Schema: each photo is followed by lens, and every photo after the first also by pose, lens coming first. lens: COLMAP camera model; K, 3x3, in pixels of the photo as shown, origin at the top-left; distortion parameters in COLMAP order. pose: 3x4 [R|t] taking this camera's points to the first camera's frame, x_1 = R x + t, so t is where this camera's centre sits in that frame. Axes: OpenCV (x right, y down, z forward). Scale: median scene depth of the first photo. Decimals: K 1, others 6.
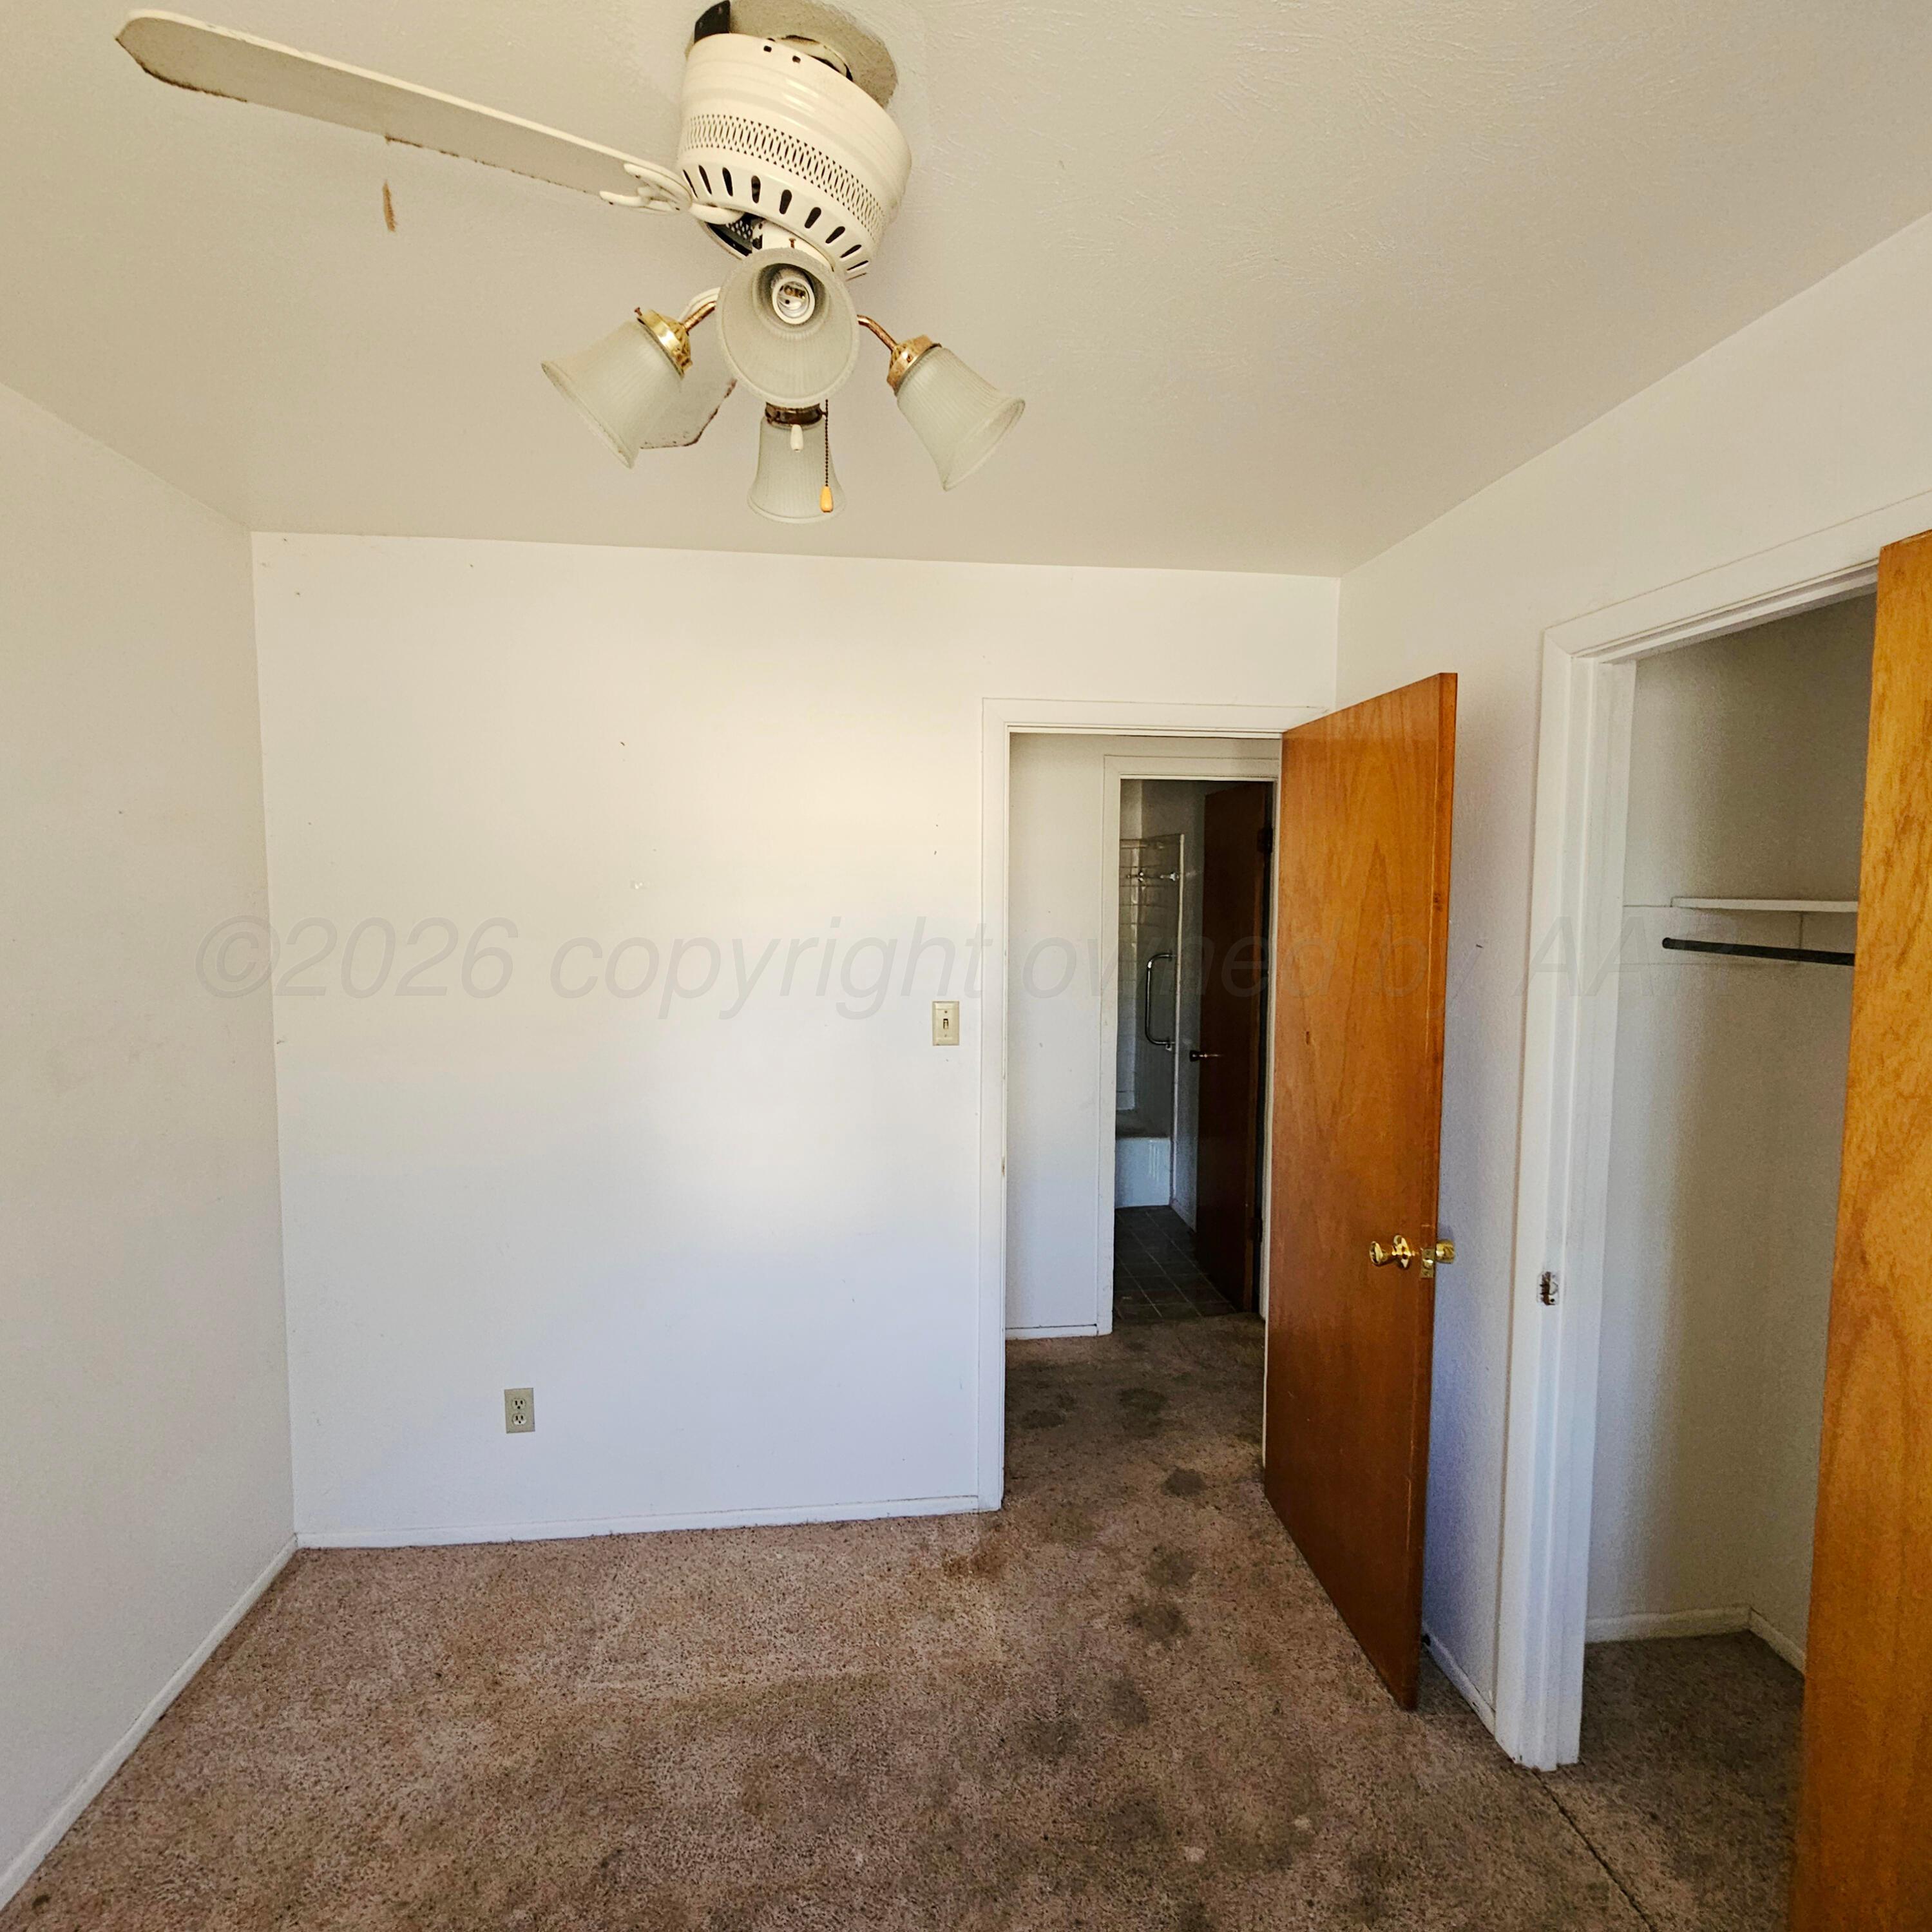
lens RADIAL K [[1068.1, 0, 977.7], [0, 1068.1, 971.2], [0, 0, 1]] dist [-0.003487, 0.000952]
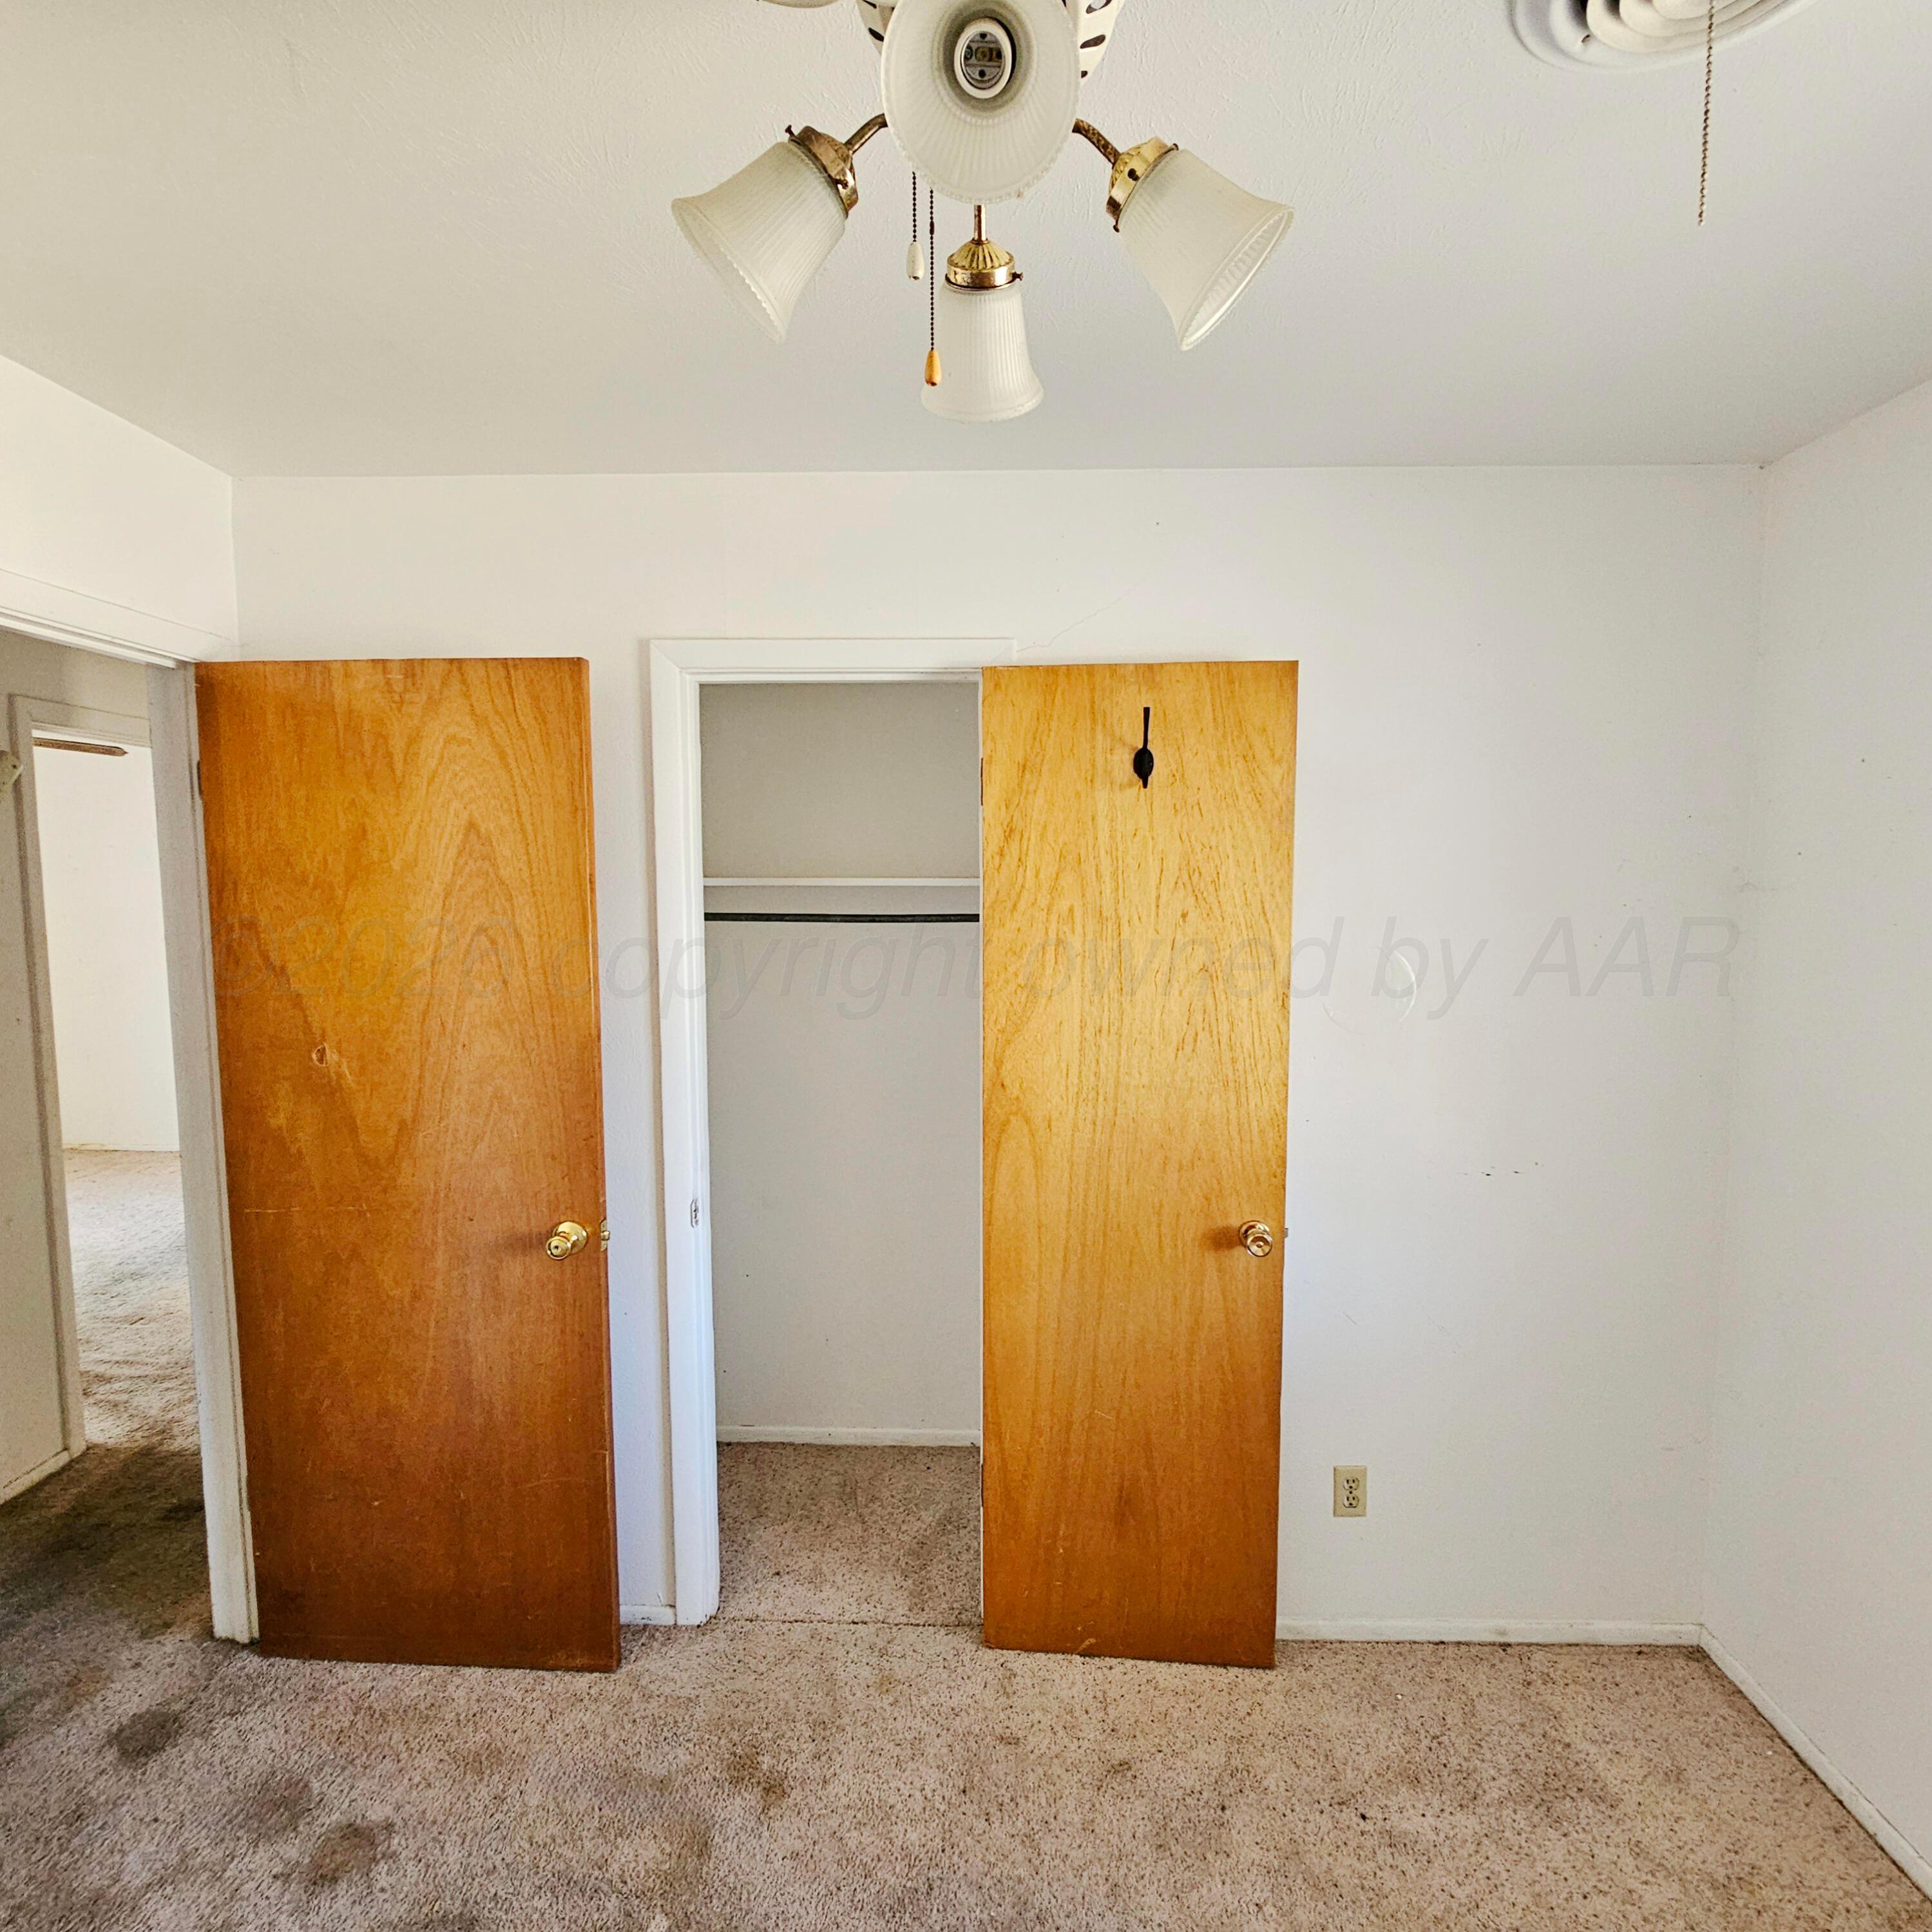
lens RADIAL K [[1068.1, 0, 972.2], [0, 1068.1, 958.4], [0, 0, 1]] dist [-0.003487, 0.000952]
pose [[0.137655, -0.093663, 0.986042, -0.590660], [0.078145, 0.993443, 0.083457, -0.055833], [-0.987393, 0.065566, 0.144071, 0.551573]]
